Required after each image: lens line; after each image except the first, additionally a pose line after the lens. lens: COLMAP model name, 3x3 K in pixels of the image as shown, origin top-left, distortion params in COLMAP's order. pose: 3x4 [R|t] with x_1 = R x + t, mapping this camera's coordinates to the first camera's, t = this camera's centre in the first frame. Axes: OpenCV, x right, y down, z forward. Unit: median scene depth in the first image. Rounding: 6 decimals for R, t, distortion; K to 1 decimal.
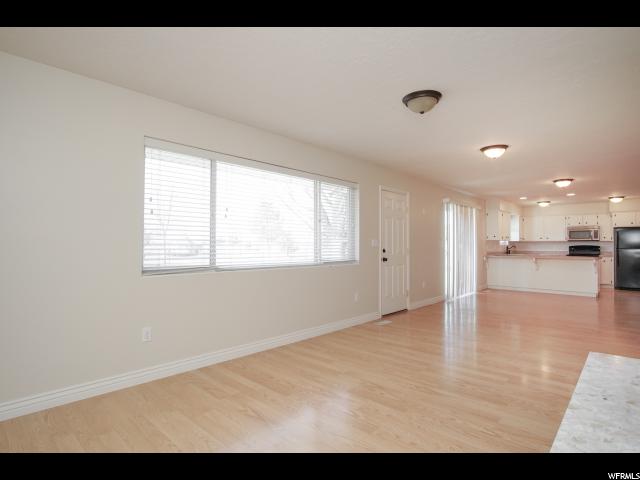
lens RADIAL K [[343.4, 0, 315.0], [0, 343.4, 242.4], [0, 0, 1]] dist [-0.009949, -0.000237]
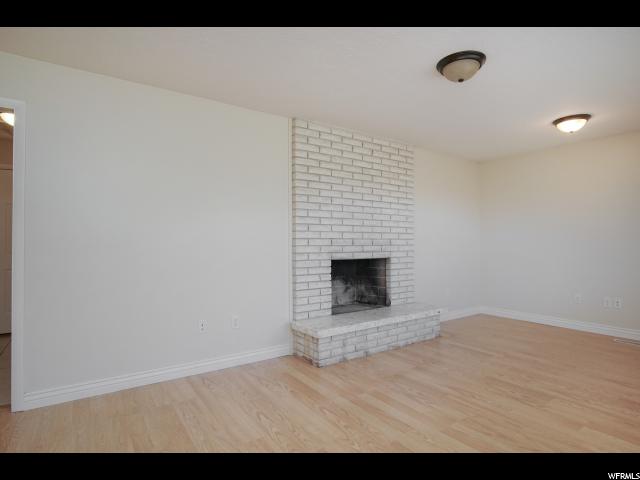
lens RADIAL K [[343.4, 0, 315.0], [0, 343.4, 242.4], [0, 0, 1]] dist [-0.009949, -0.000237]
pose [[-0.975041, 0.003815, 0.221992, 0.144620], [0.000644, 0.999897, -0.014353, 0.007263], [-0.222023, -0.013852, -0.974943, 0.571952]]
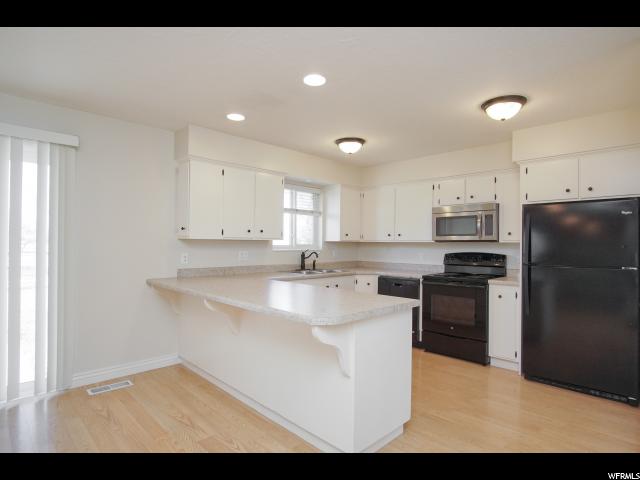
lens RADIAL K [[343.4, 0, 315.0], [0, 343.4, 242.4], [0, 0, 1]] dist [-0.009949, -0.000237]
pose [[0.999267, 0.005435, -0.037887, 0.655337], [-0.005221, 0.999970, 0.005747, -0.005431], [0.037917, -0.005545, 0.999266, 0.617364]]
